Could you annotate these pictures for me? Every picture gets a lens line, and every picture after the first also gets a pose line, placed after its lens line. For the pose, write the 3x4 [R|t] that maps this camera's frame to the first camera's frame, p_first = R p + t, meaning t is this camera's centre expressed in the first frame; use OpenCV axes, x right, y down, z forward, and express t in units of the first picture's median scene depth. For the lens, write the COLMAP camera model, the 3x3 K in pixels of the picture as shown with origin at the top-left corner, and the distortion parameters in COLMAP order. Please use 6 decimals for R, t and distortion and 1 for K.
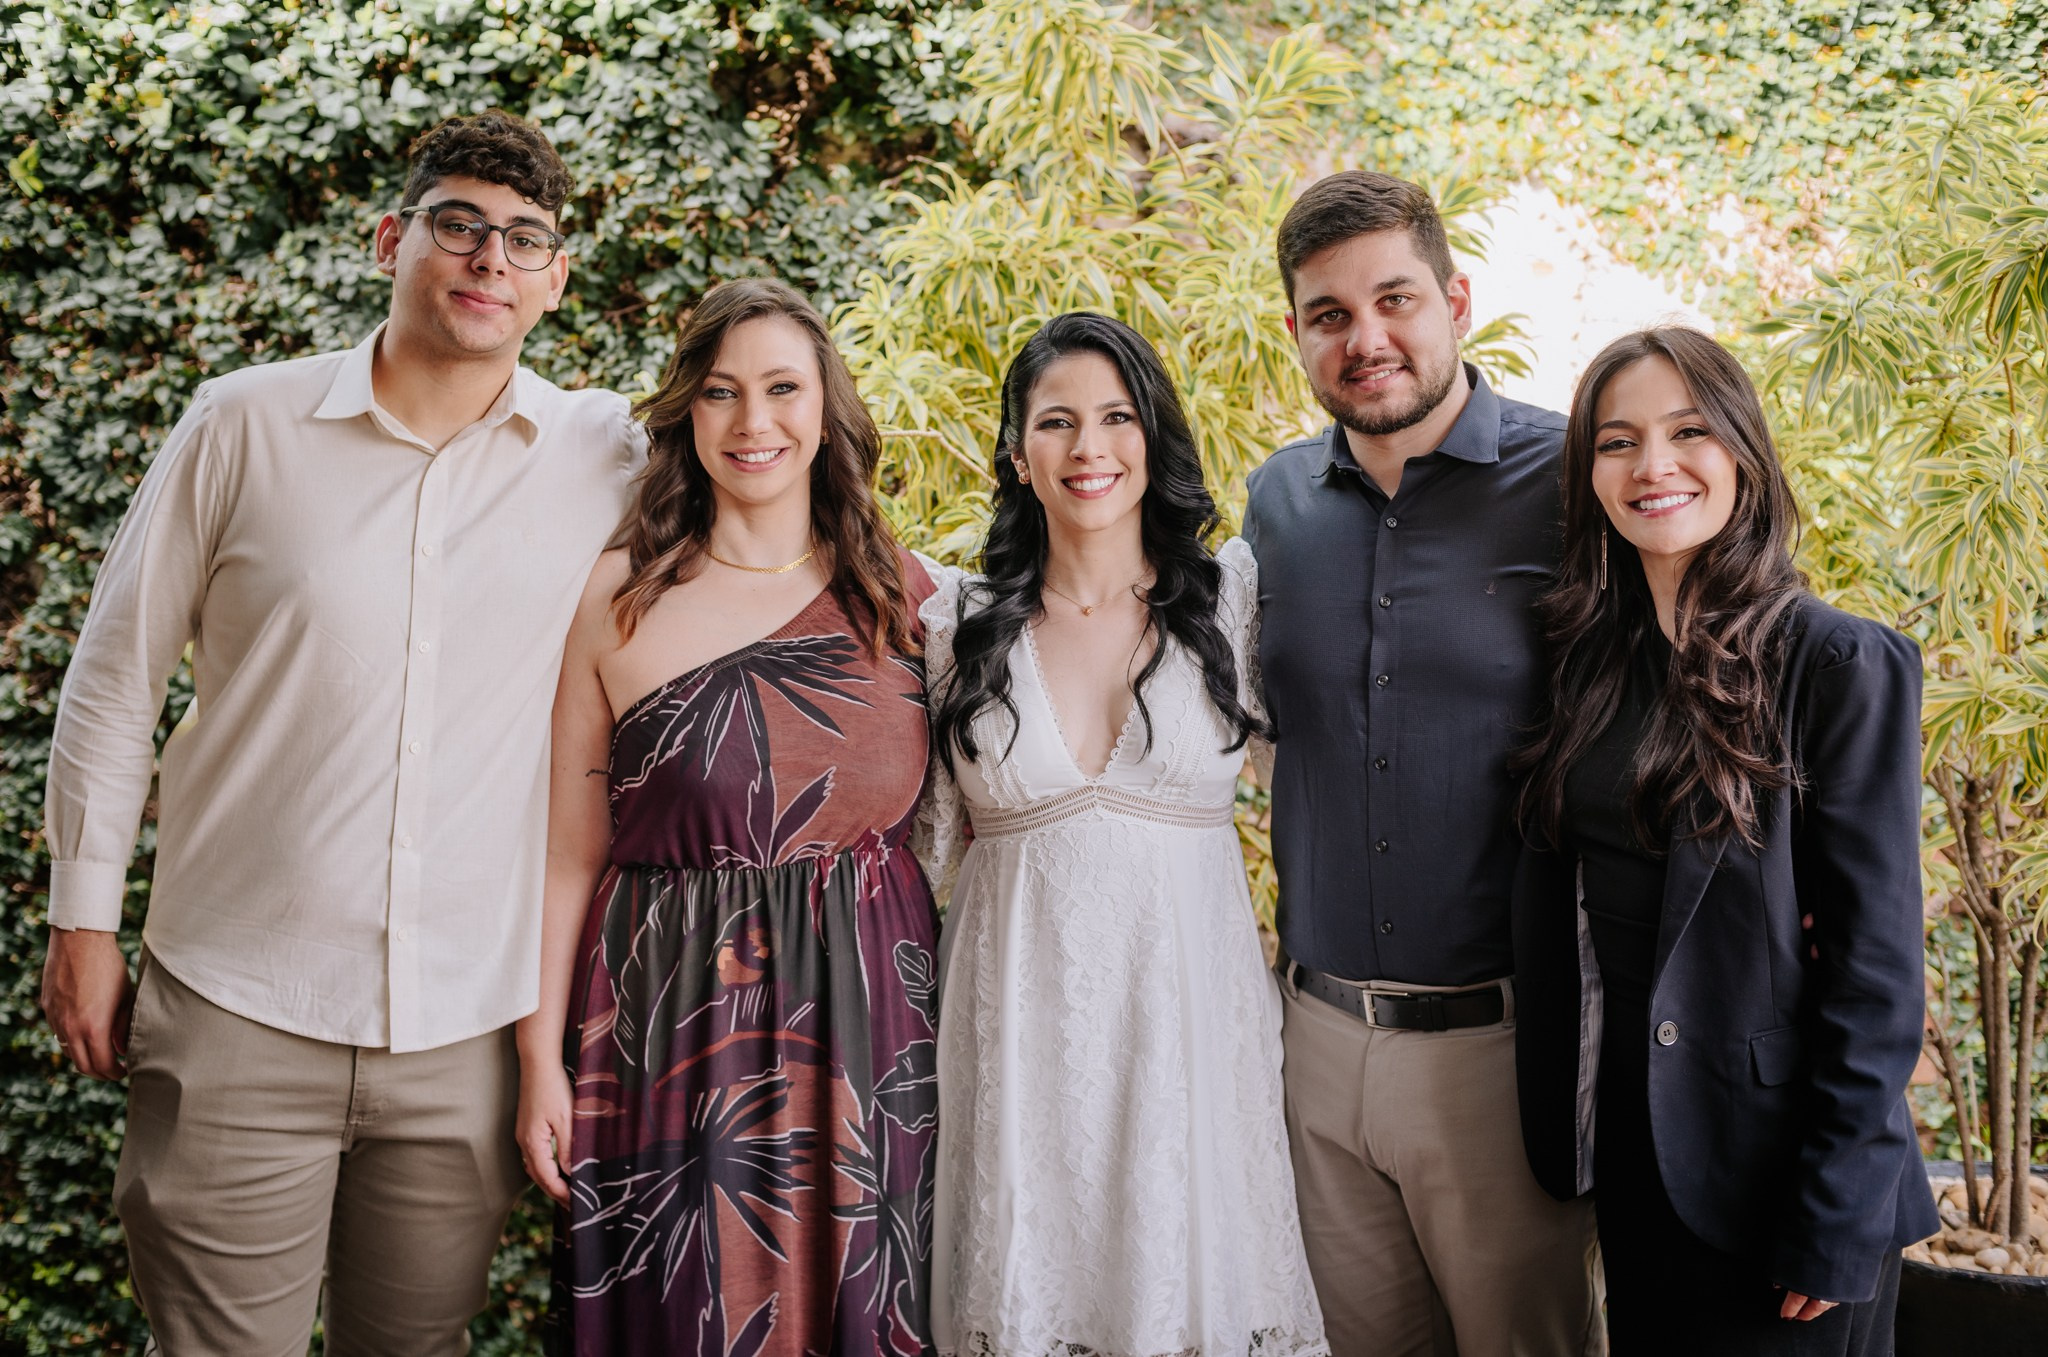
lens RADIAL K [[2887.5, 0, 1011.0], [0, 2887.5, 620.8], [0, 0, 1]] dist [-0.004054, -0.036254]
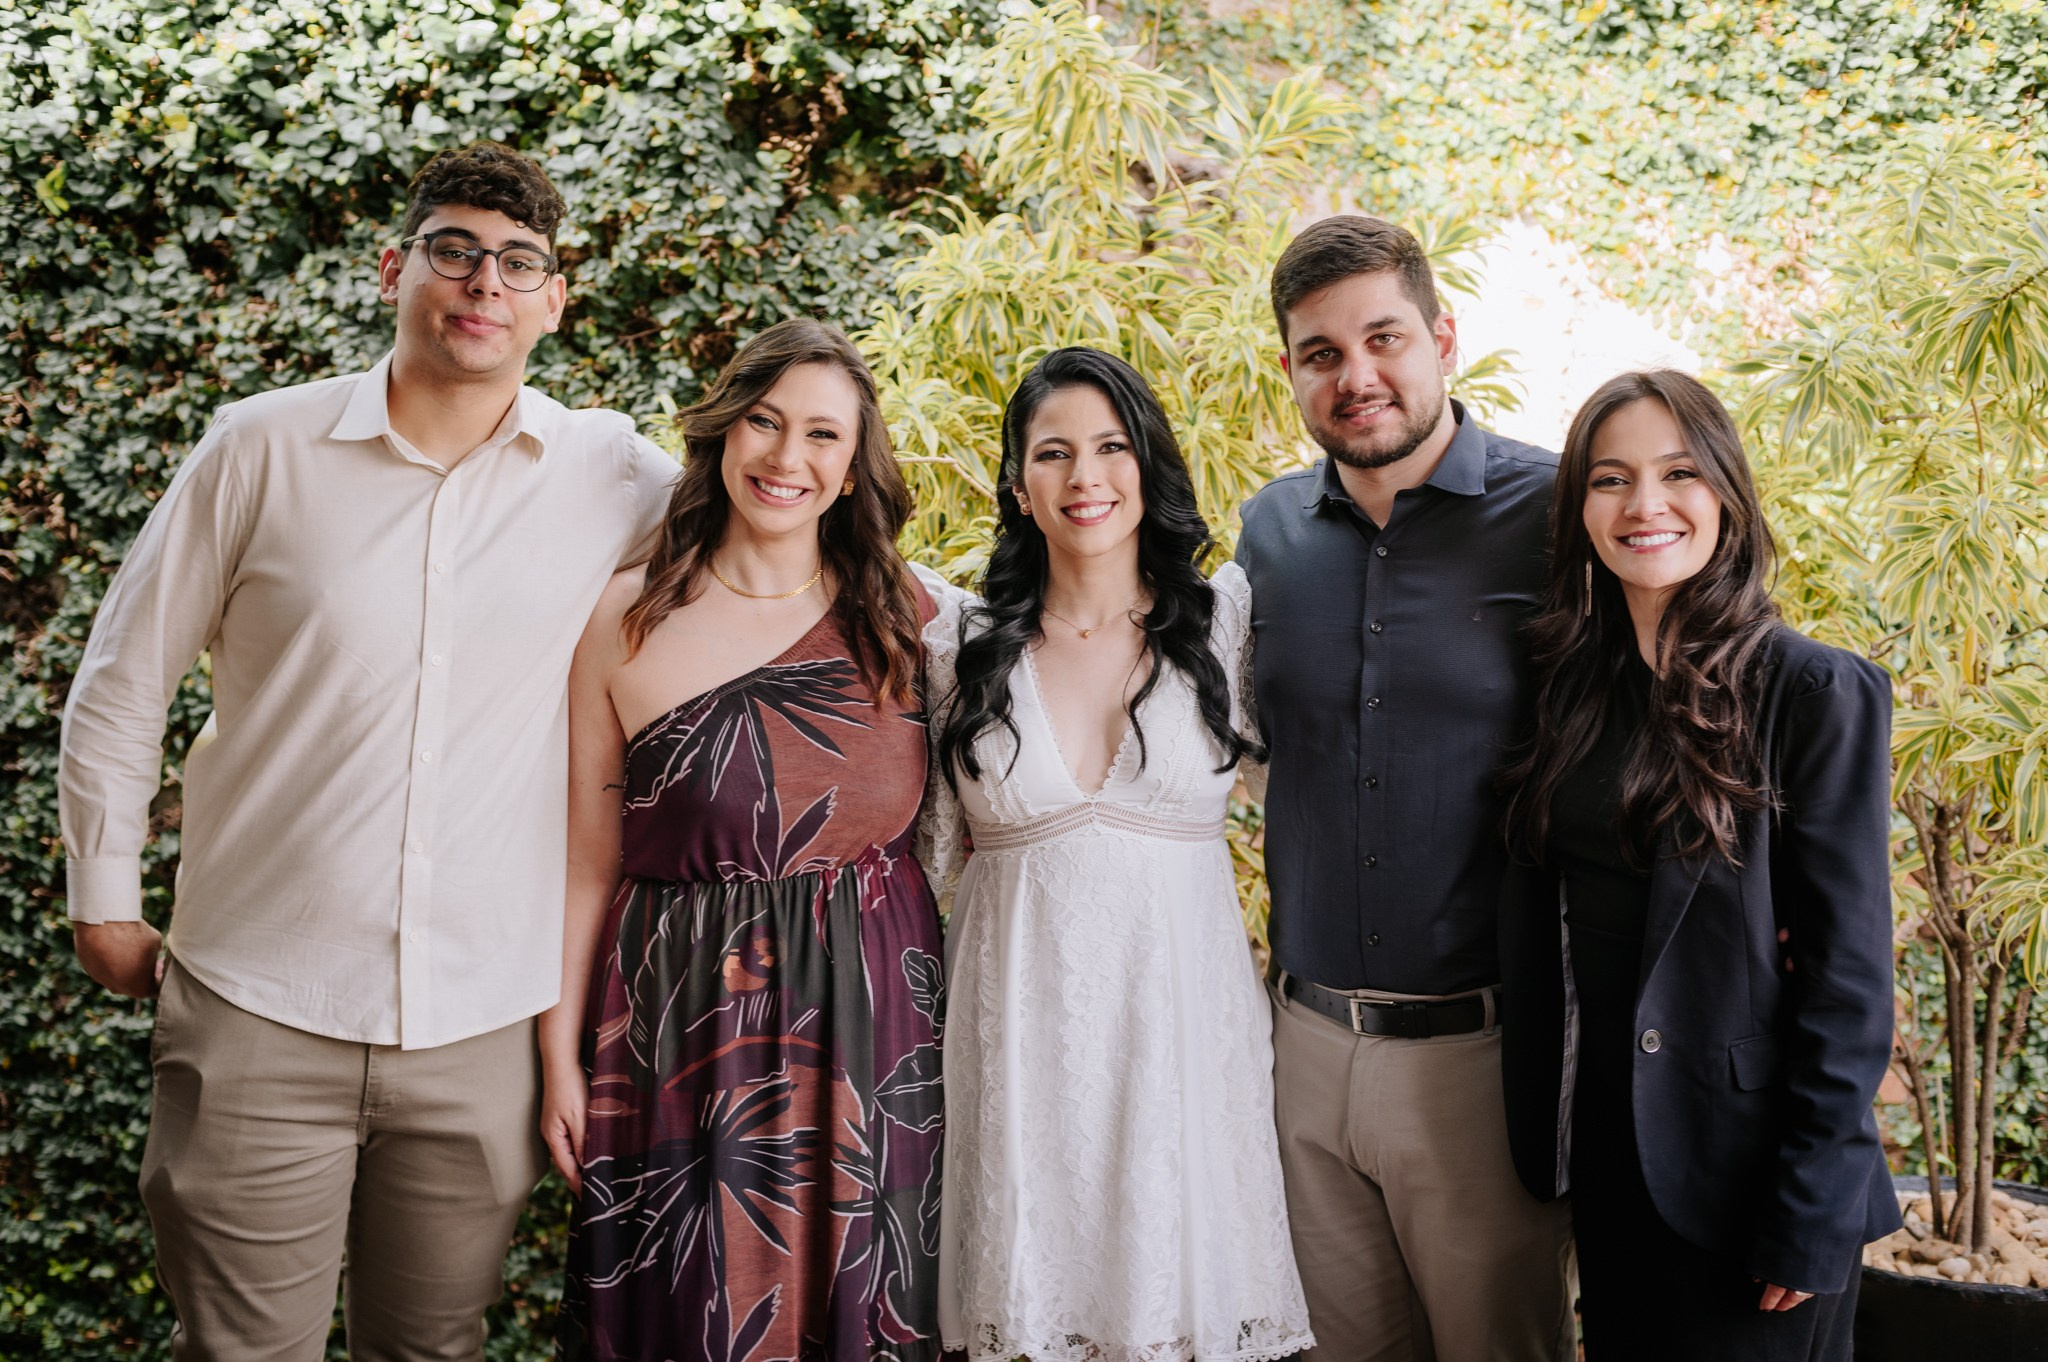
lens RADIAL K [[2904.9, 0, 1028.7], [0, 2904.9, 677.2], [0, 0, 1]] dist [0.009583, -0.100072]
pose [[0.999881, 0.010910, 0.010945, -0.005322], [-0.011032, 0.999877, 0.011143, 0.000938], [-0.010822, -0.011262, 0.999878, -0.033882]]
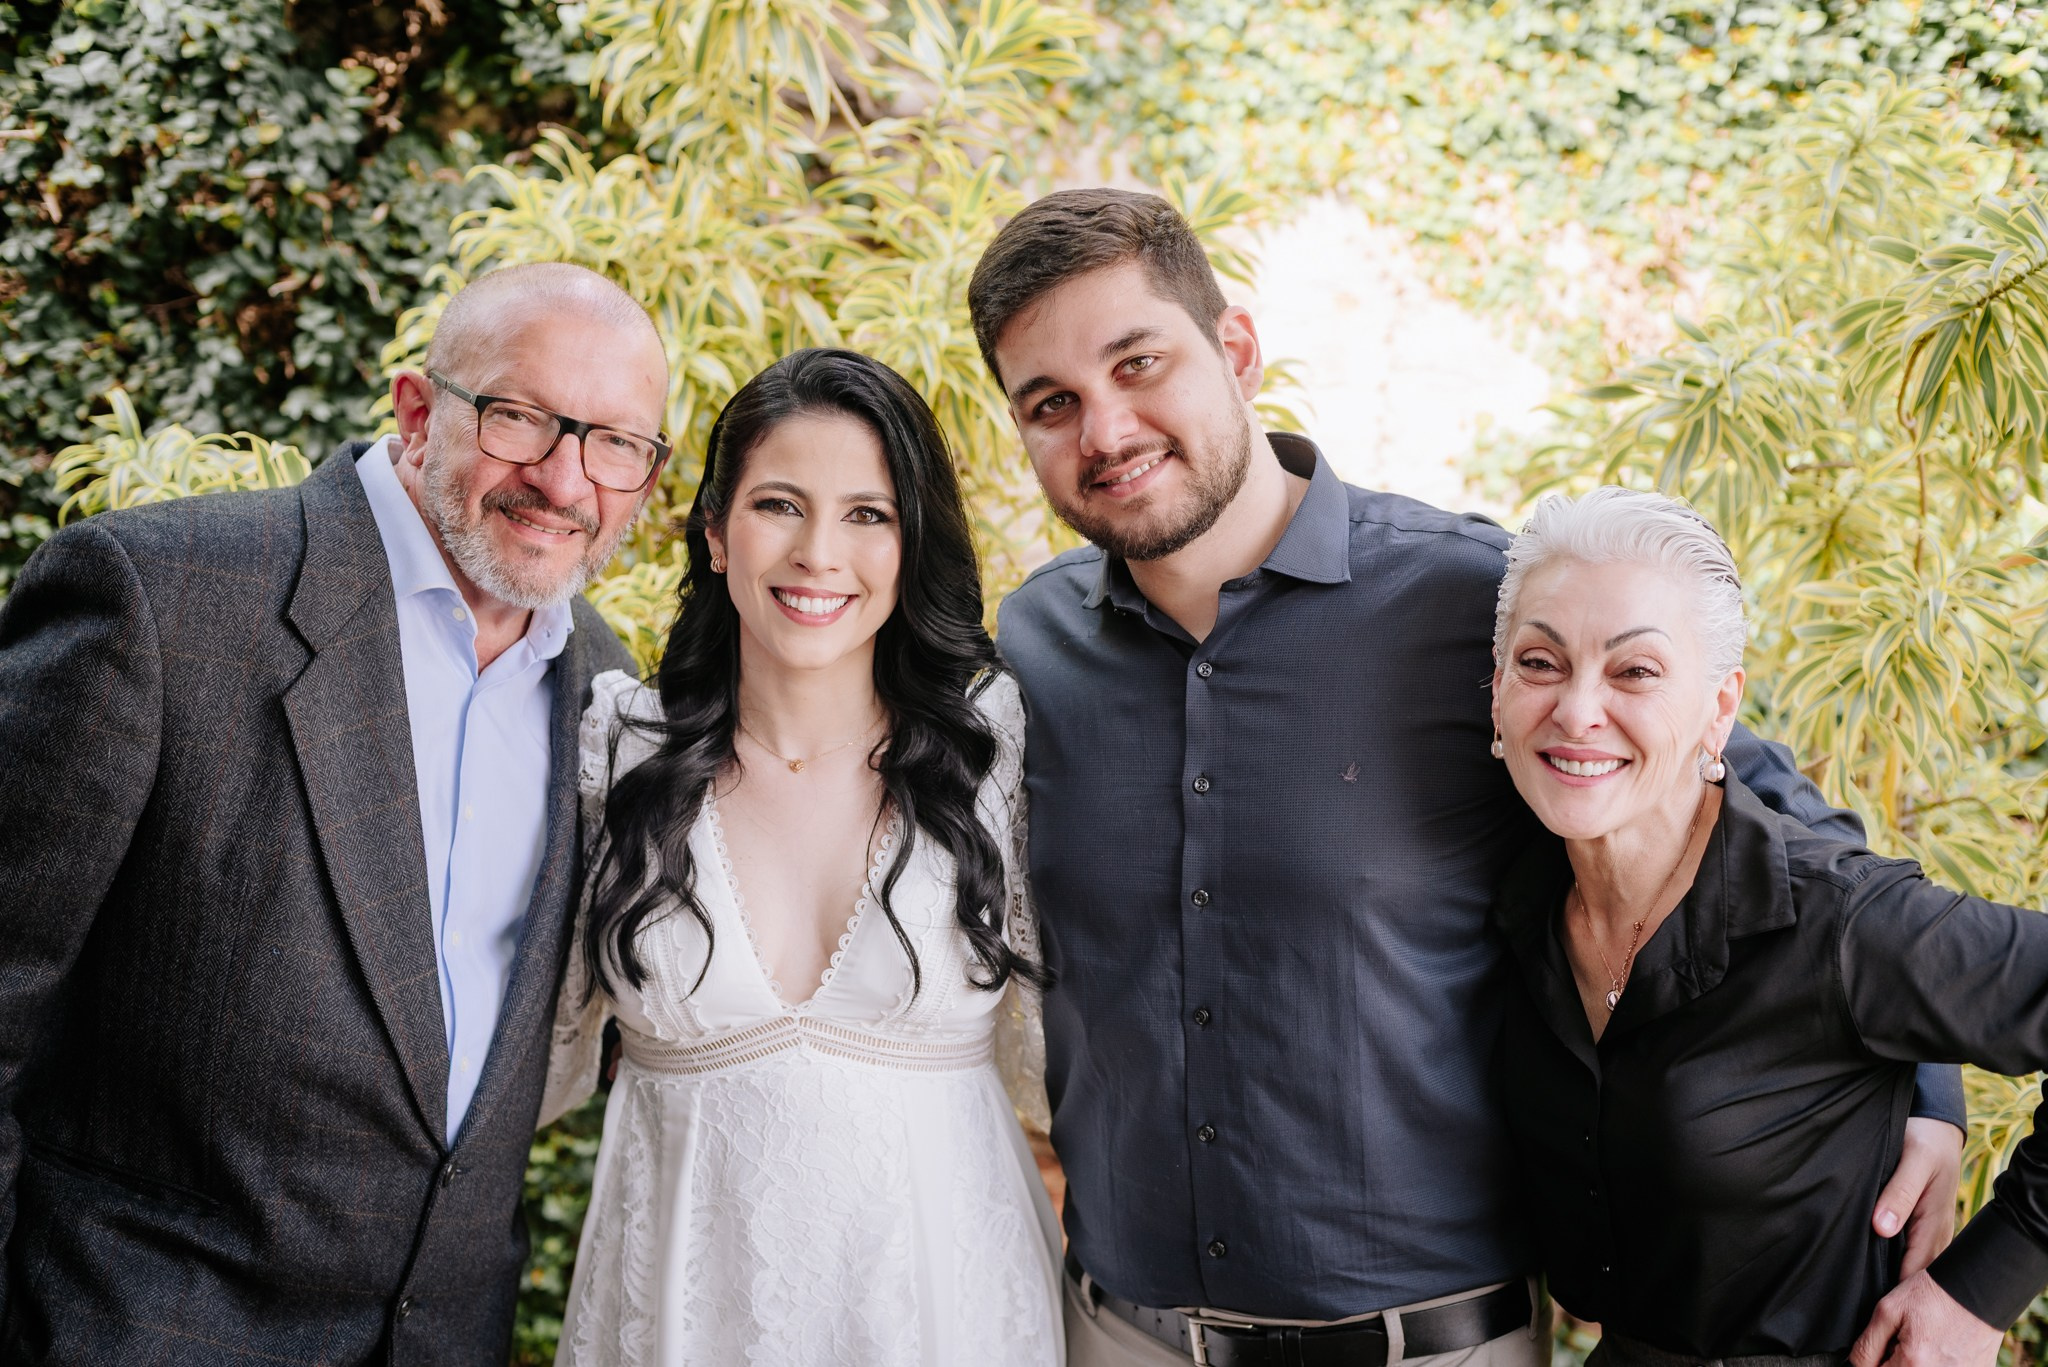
lens RADIAL K [[2913.6, 0, 996.4], [0, 2913.6, 680.1], [0, 0, 1]] dist [-0.028171, 0.066692]
pose [[0.998036, 0.036949, 0.050595, 0.053742], [-0.037635, 0.999211, 0.012689, -0.024303], [-0.050087, -0.014568, 0.998639, 0.200225]]
